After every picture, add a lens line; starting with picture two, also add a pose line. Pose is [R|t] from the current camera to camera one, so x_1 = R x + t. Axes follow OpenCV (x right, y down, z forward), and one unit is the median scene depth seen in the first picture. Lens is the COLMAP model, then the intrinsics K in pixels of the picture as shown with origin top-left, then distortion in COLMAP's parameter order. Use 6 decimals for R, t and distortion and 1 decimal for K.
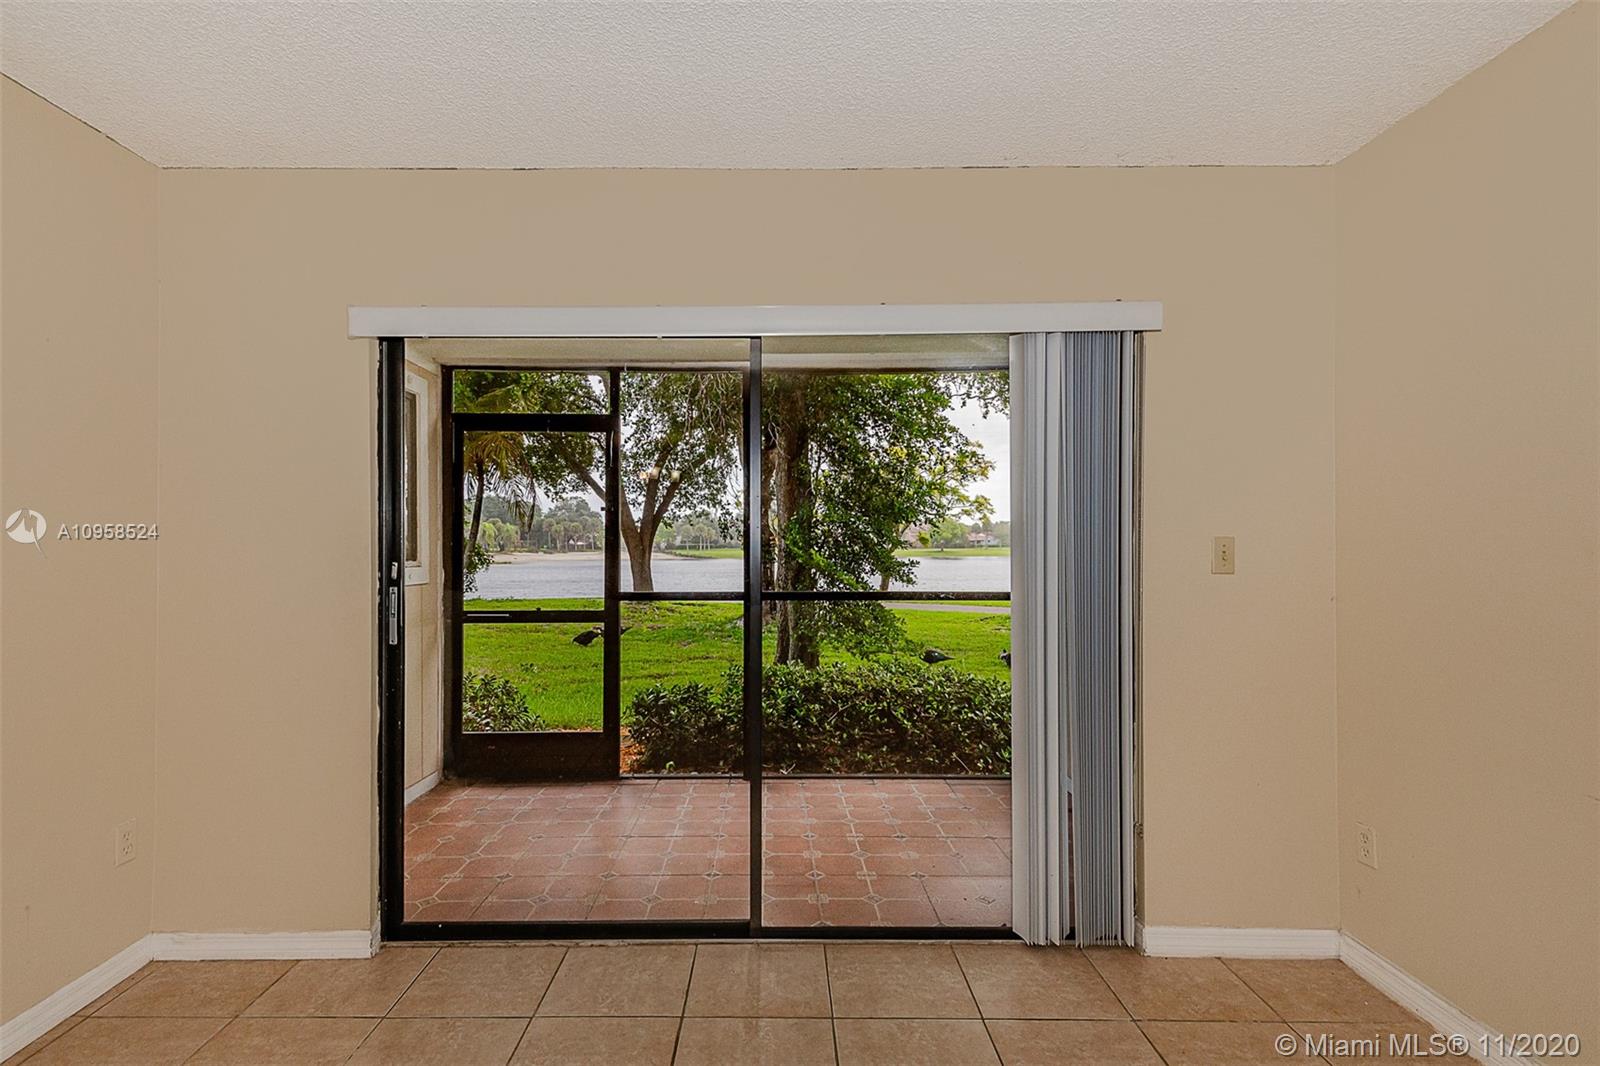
lens RADIAL K [[738.4, 0, 791.8], [0, 738.4, 541.3], [0, 0, 1]] dist [0.001296, 0.000078]
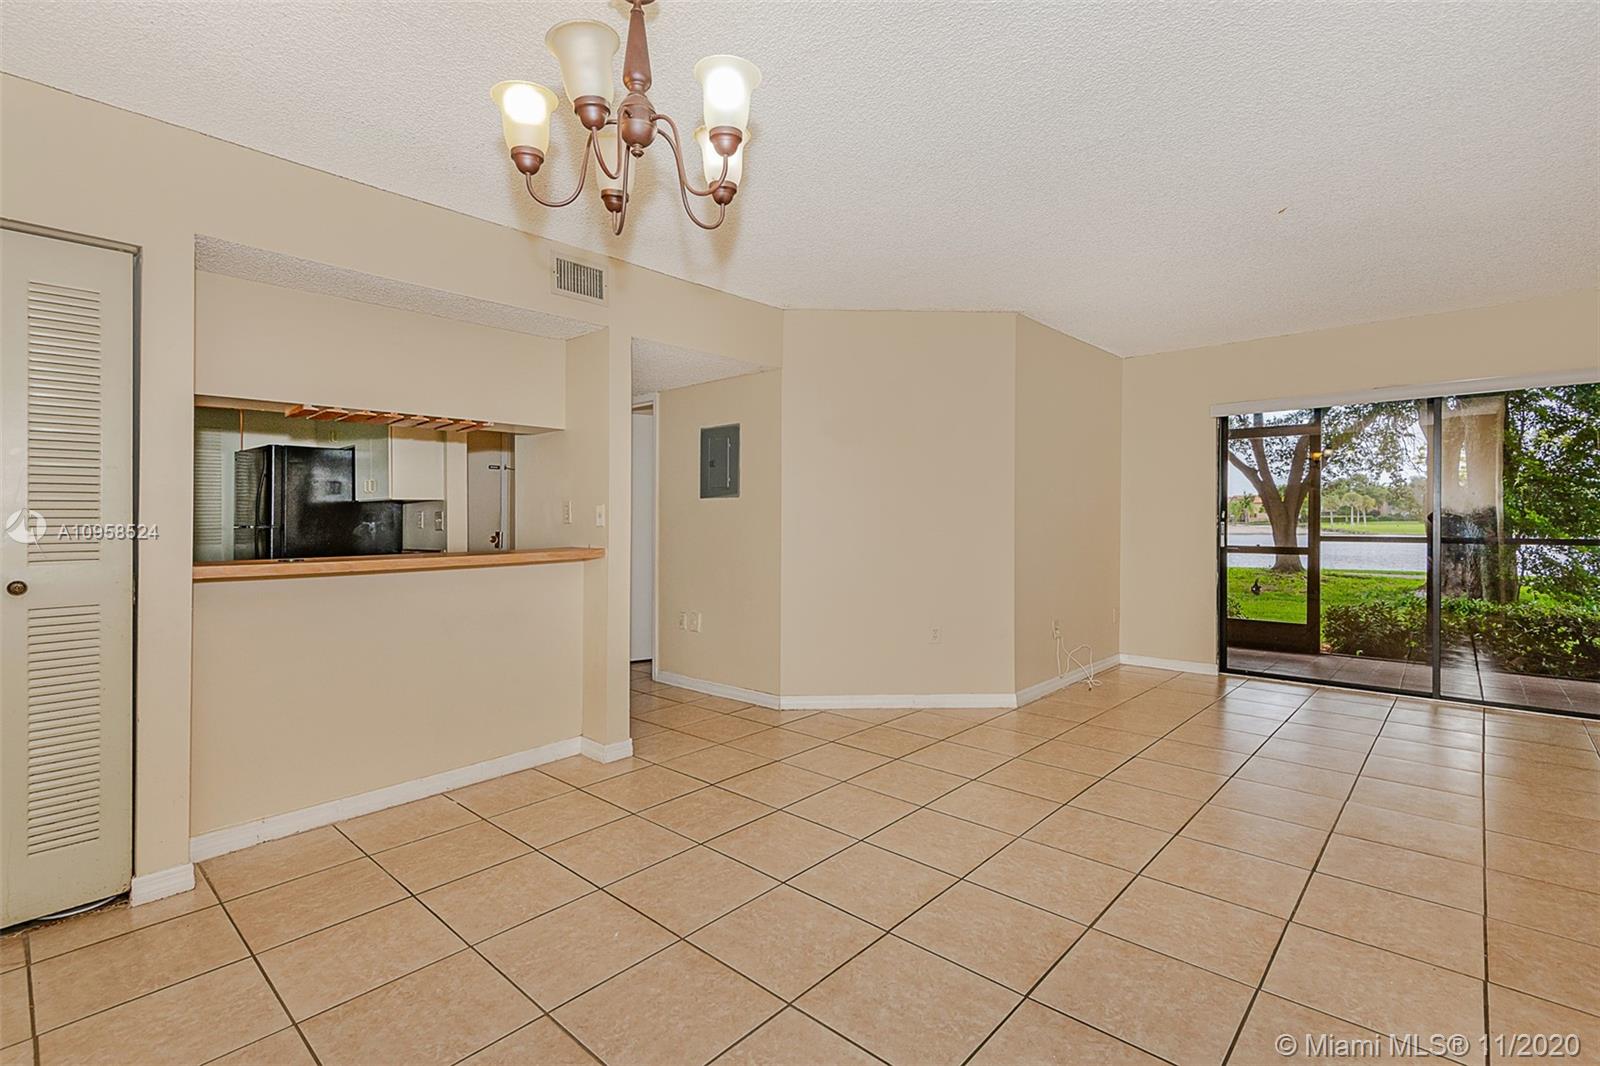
lens RADIAL K [[712.2, 0, 780.4], [0, 712.2, 511.6], [0, 0, 1]] dist [-0.000064, -0.000216]
pose [[0.698371, 0.000600, -0.715736, 0.010289], [-0.001537, 0.999999, -0.000661, 0.004355], [0.715735, 0.001562, 0.698371, -0.184725]]
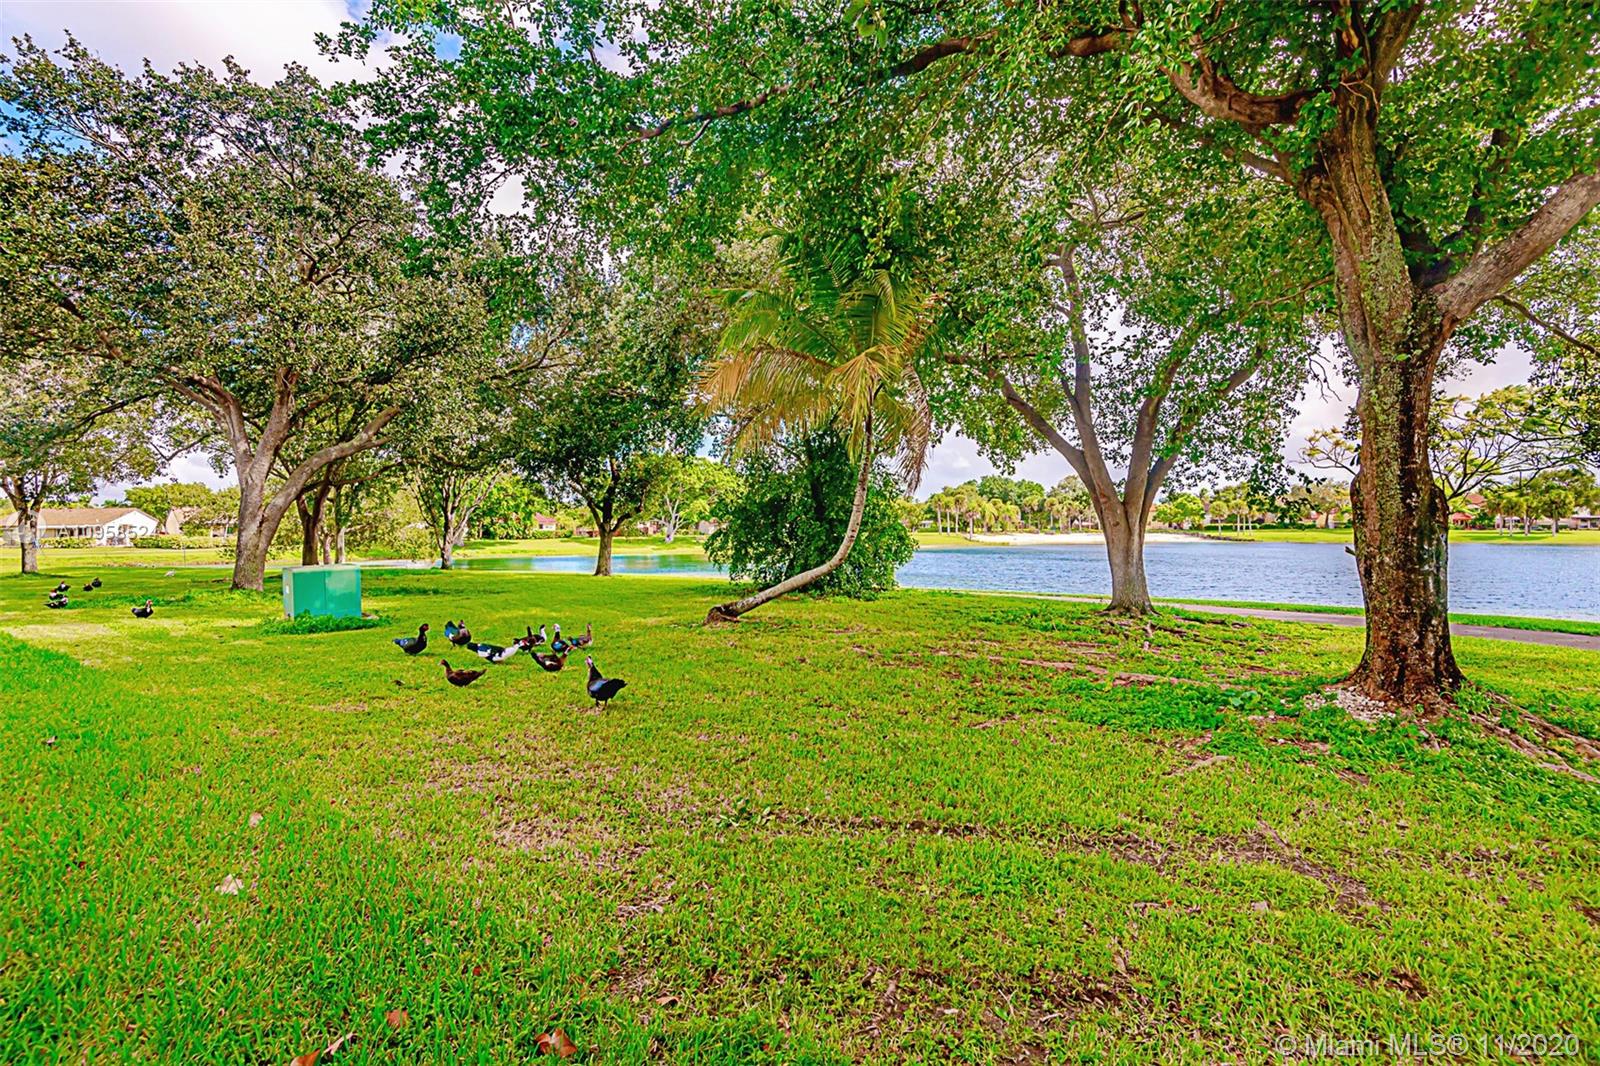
lens RADIAL K [[735.0, 0, 758.0], [0, 735.0, 522.4], [0, 0, 1]] dist [0.000604, 0.000004]
pose [[0.763795, -0.002488, -0.645454, -0.039099], [0.003218, 0.999995, -0.000047, 0.004657], [0.645451, -0.002041, 0.763799, 0.322637]]
